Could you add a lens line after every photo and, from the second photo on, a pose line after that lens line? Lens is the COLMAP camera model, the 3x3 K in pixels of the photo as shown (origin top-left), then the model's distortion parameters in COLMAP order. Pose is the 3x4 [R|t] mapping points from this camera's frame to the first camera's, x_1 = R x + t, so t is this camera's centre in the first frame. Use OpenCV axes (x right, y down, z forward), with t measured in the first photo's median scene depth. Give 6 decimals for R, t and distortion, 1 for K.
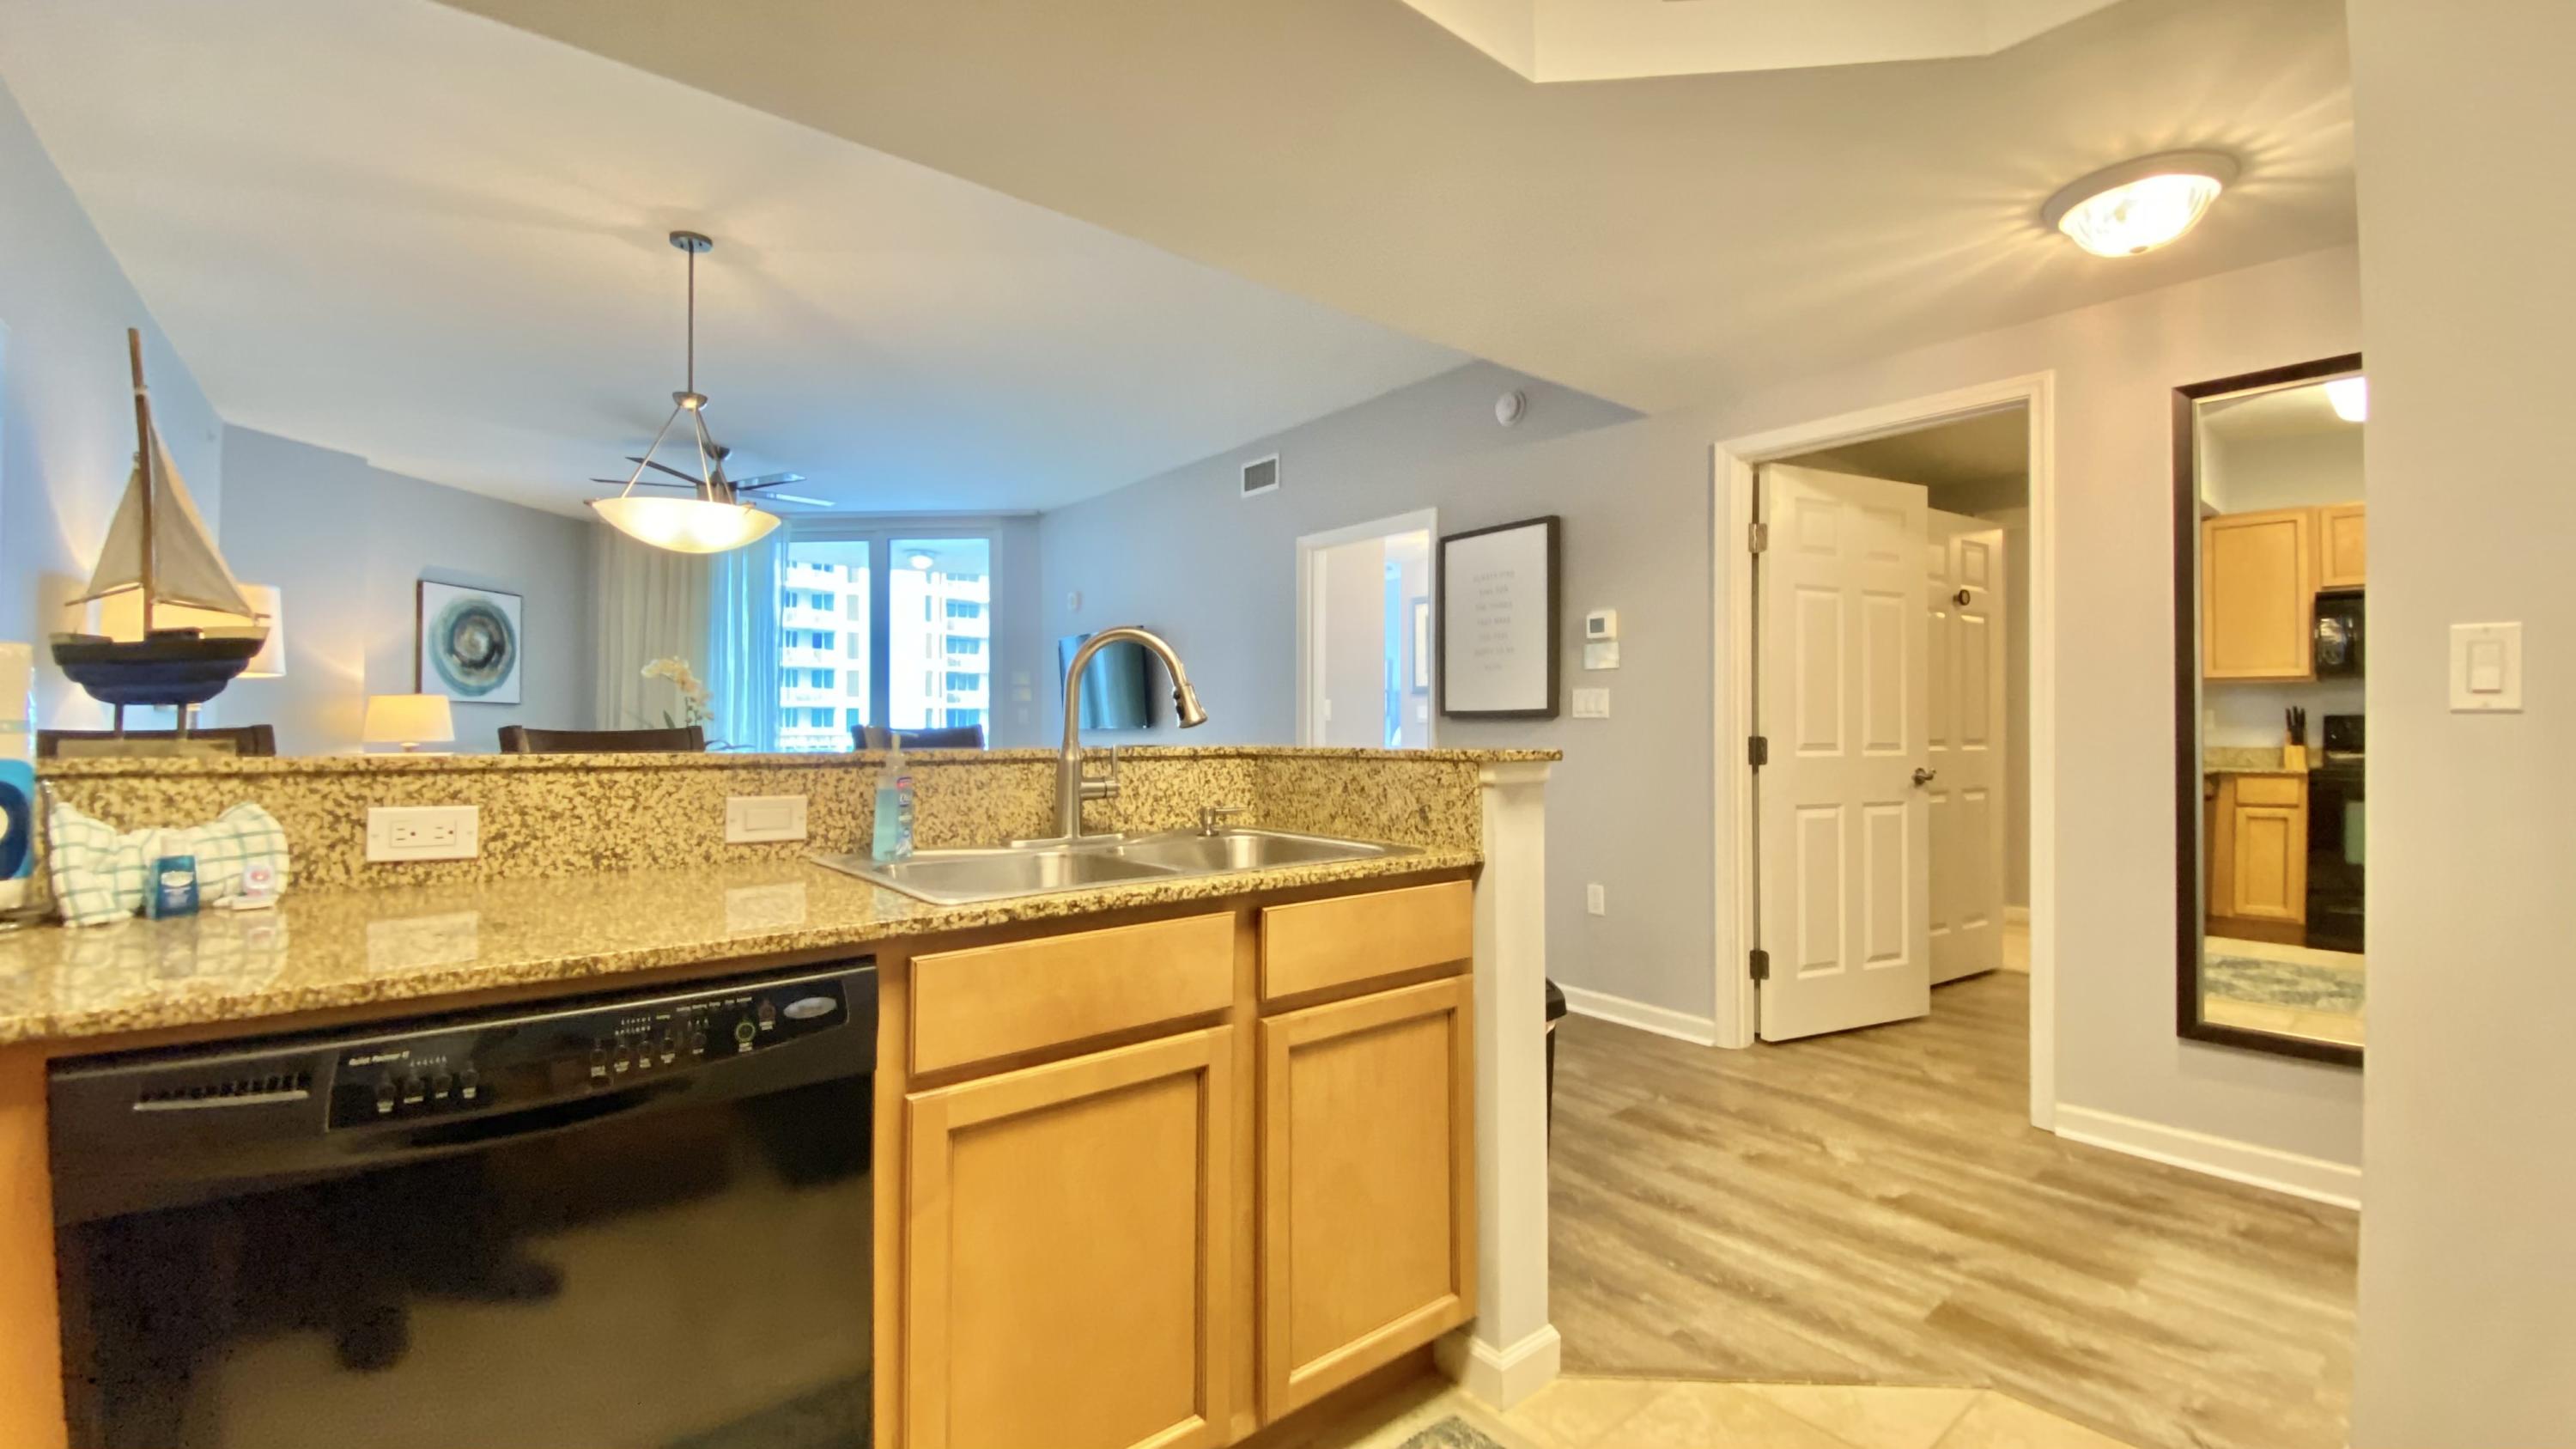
lens RADIAL K [[1029.6, 0, 1286.1], [0, 1029.6, 720.8], [0, 0, 1]] dist [0.021911, -0.019640]
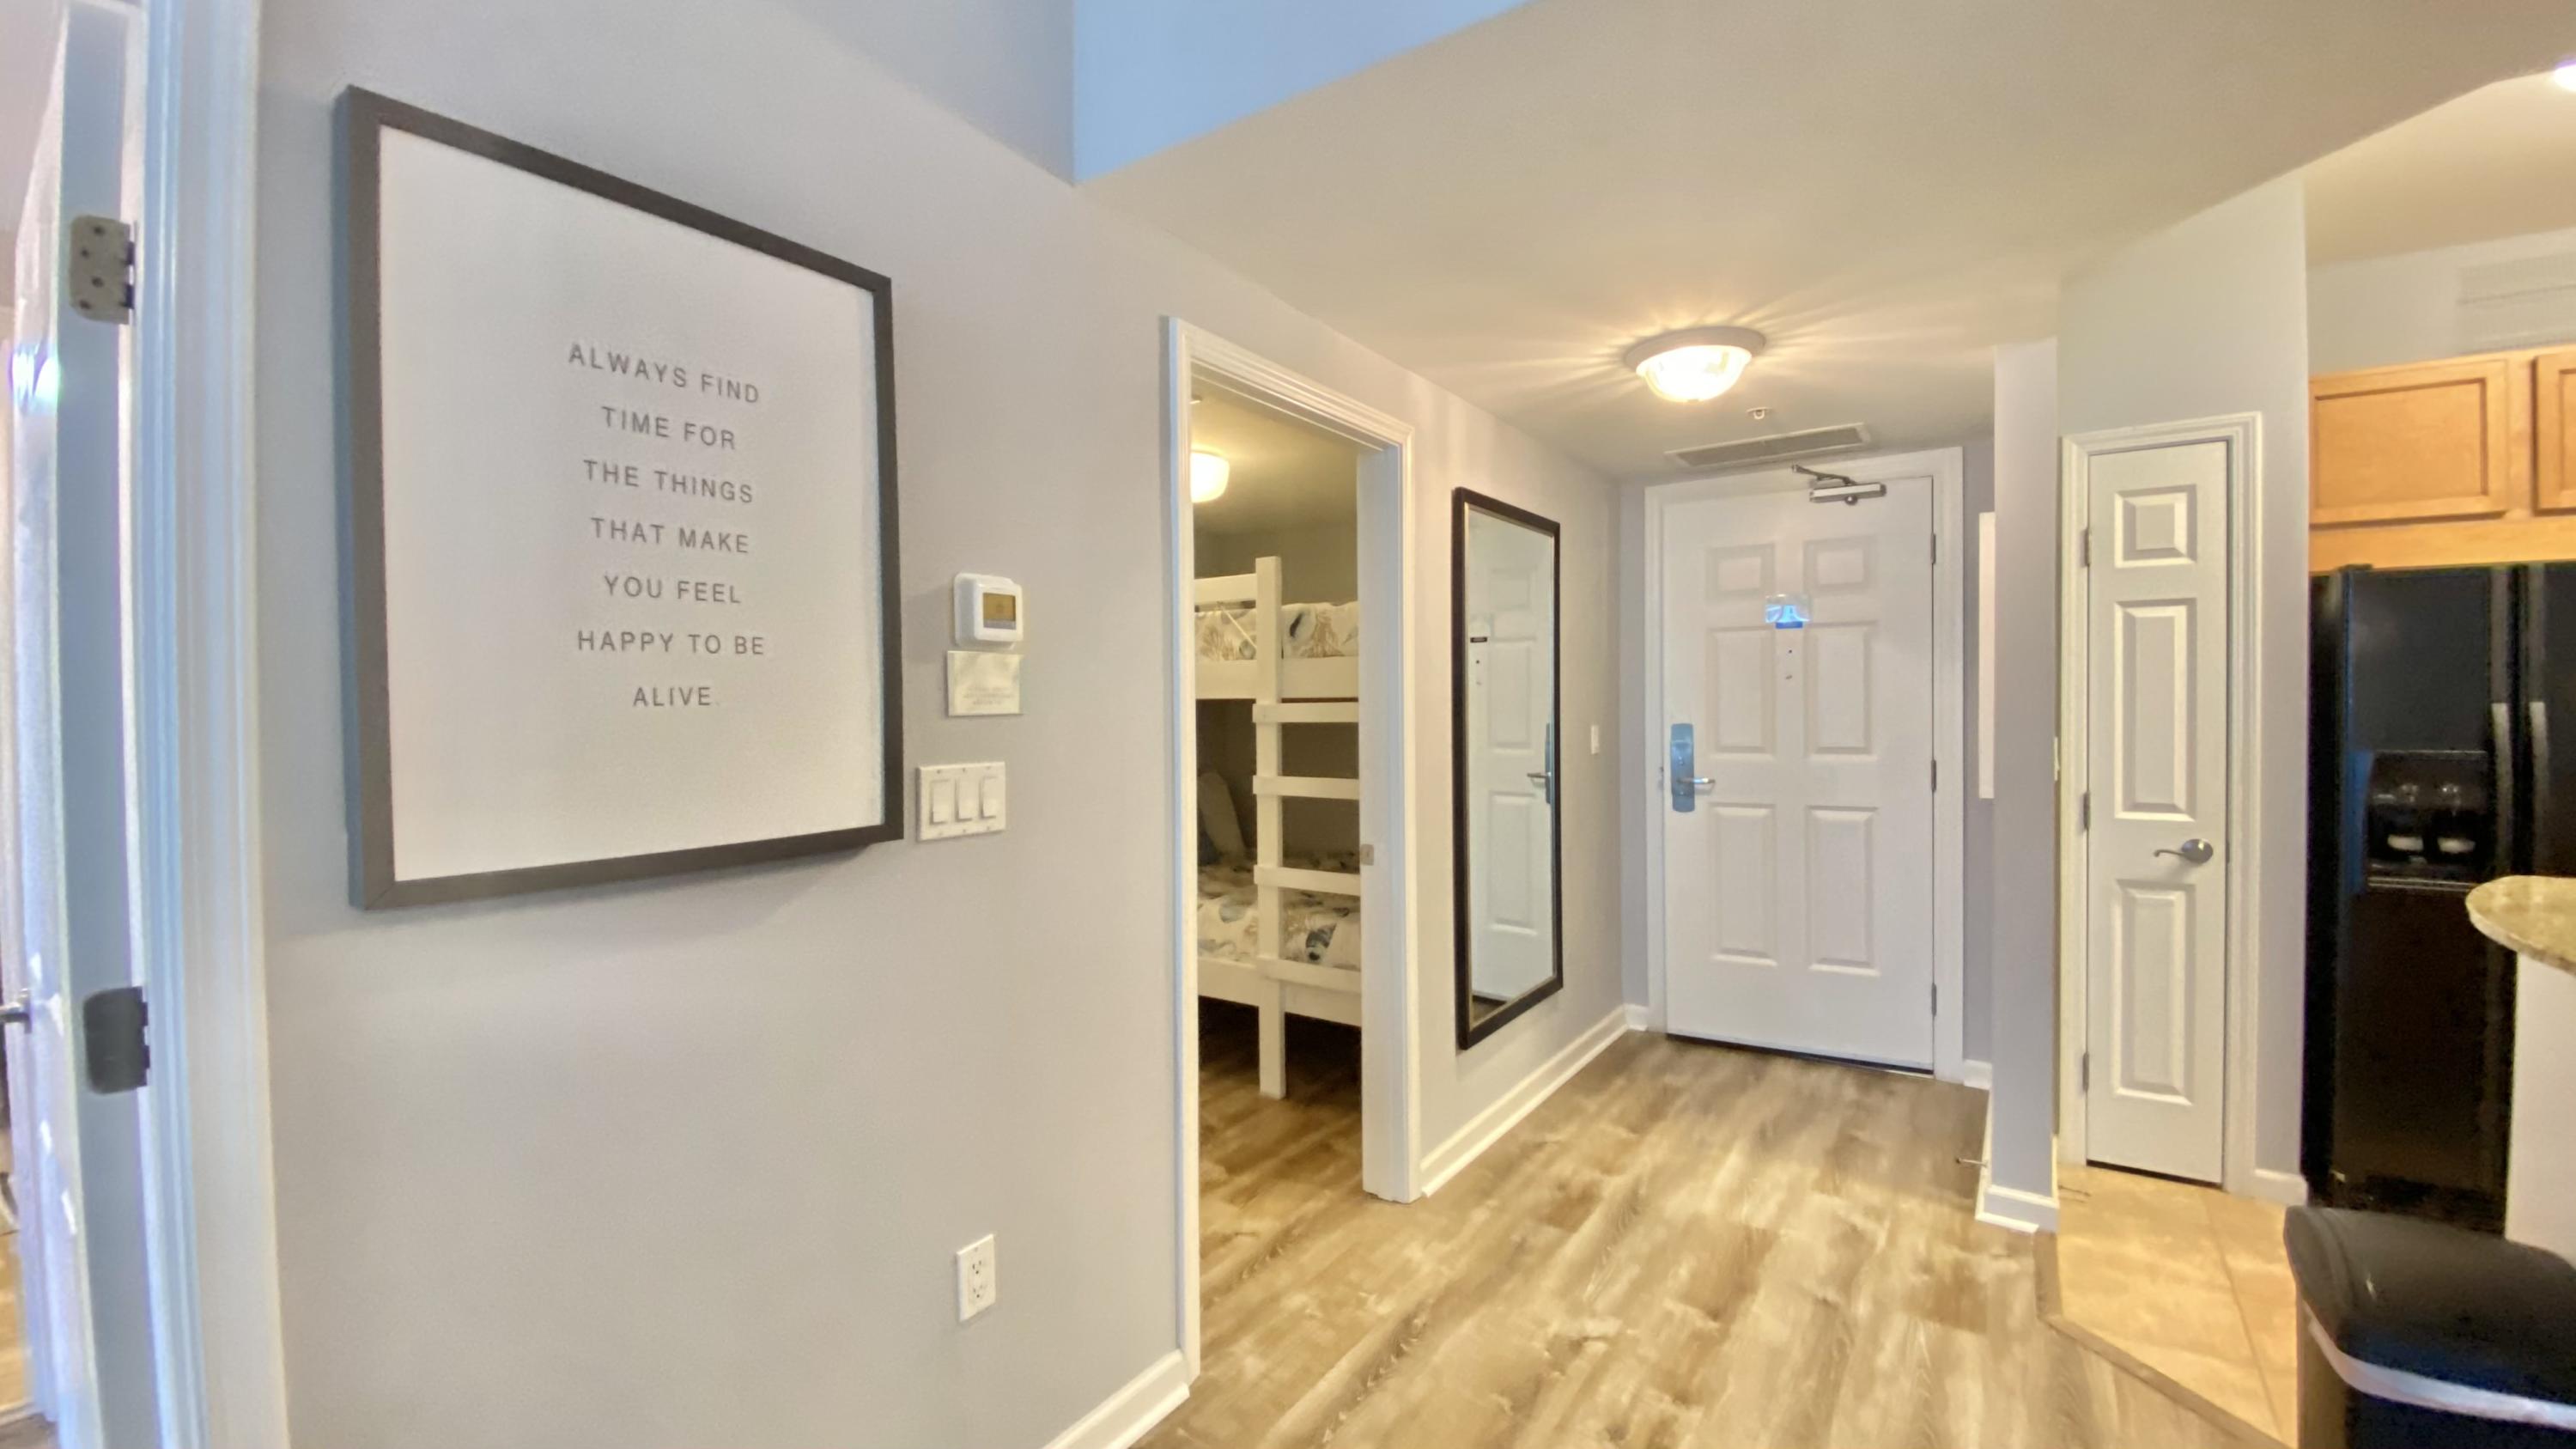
lens RADIAL K [[1047.3, 0, 1284.7], [0, 1047.3, 720.0], [0, 0, 1]] dist [0.018980, -0.021441]
pose [[-0.265271, -0.013679, 0.964077, -0.188525], [0.006411, 0.999852, 0.015950, -0.076404], [-0.964153, 0.010412, -0.265144, 1.400503]]
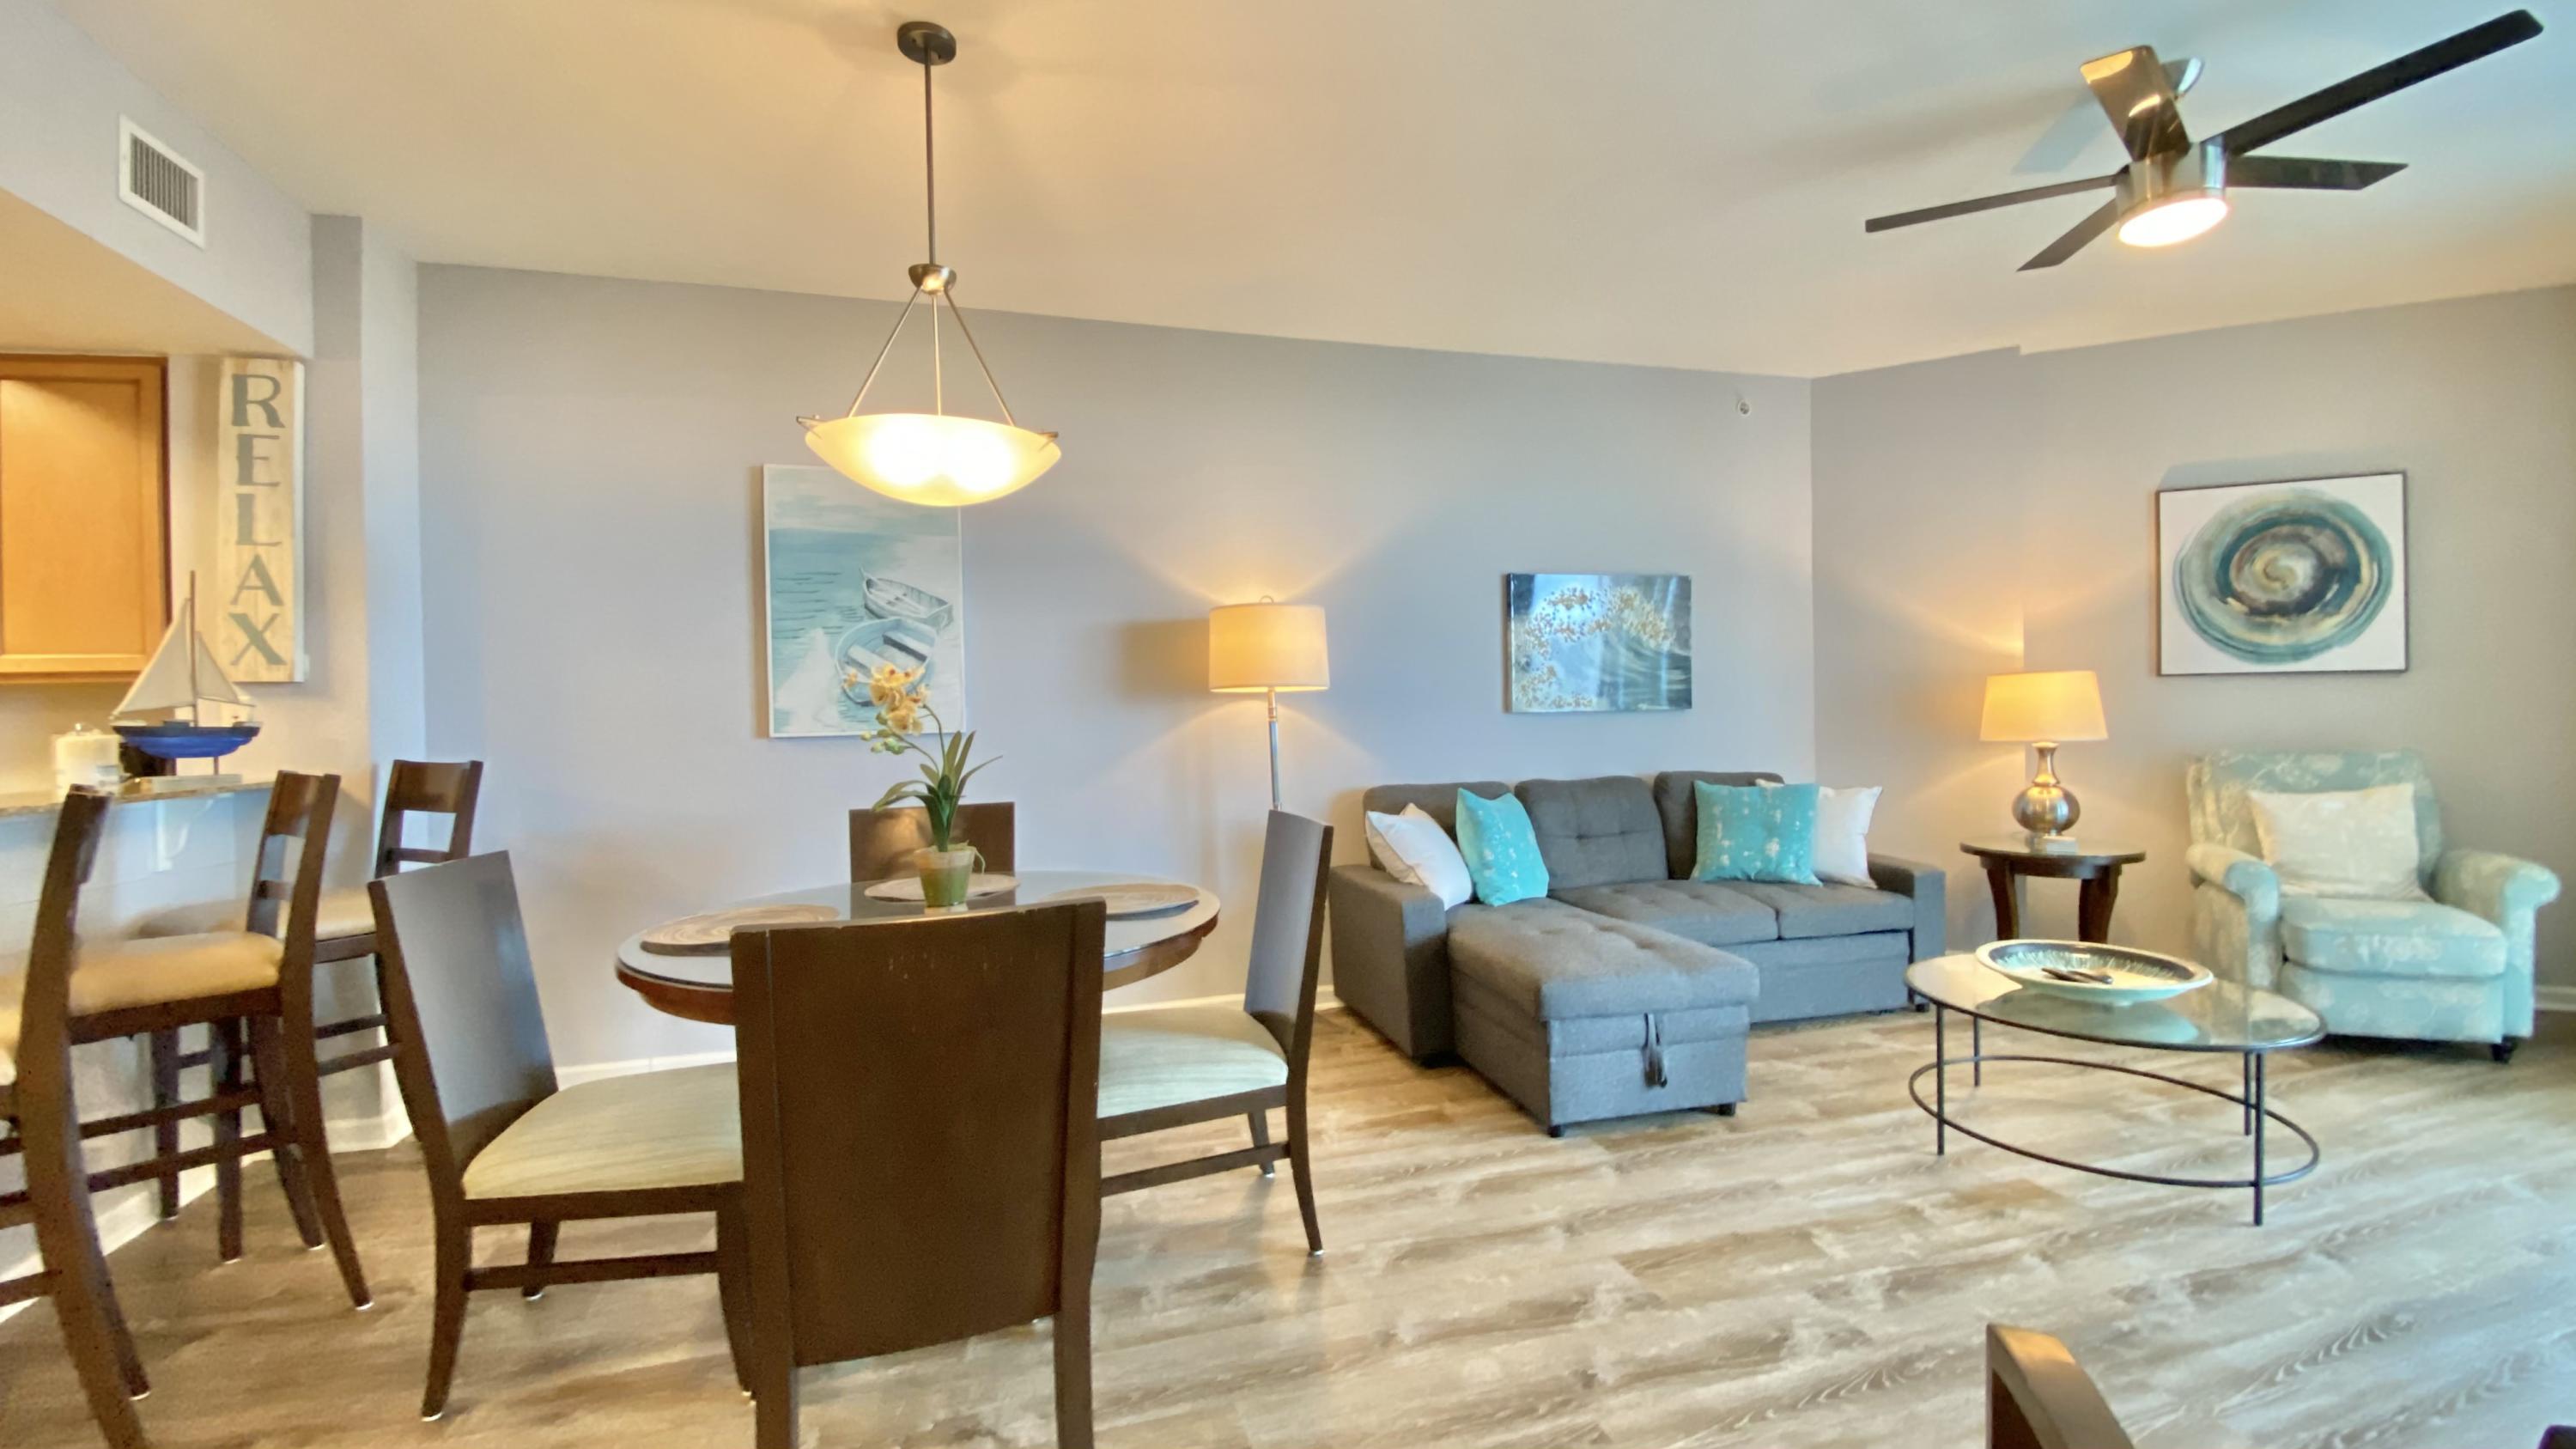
lens RADIAL K [[1047.3, 0, 1284.7], [0, 1047.3, 720.0], [0, 0, 1]] dist [0.018980, -0.021441]
pose [[-0.386481, 0.015024, -0.922175, -0.022631], [0.022957, 0.999714, 0.006667, -0.020360], [0.922011, -0.018593, -0.386716, 1.746214]]
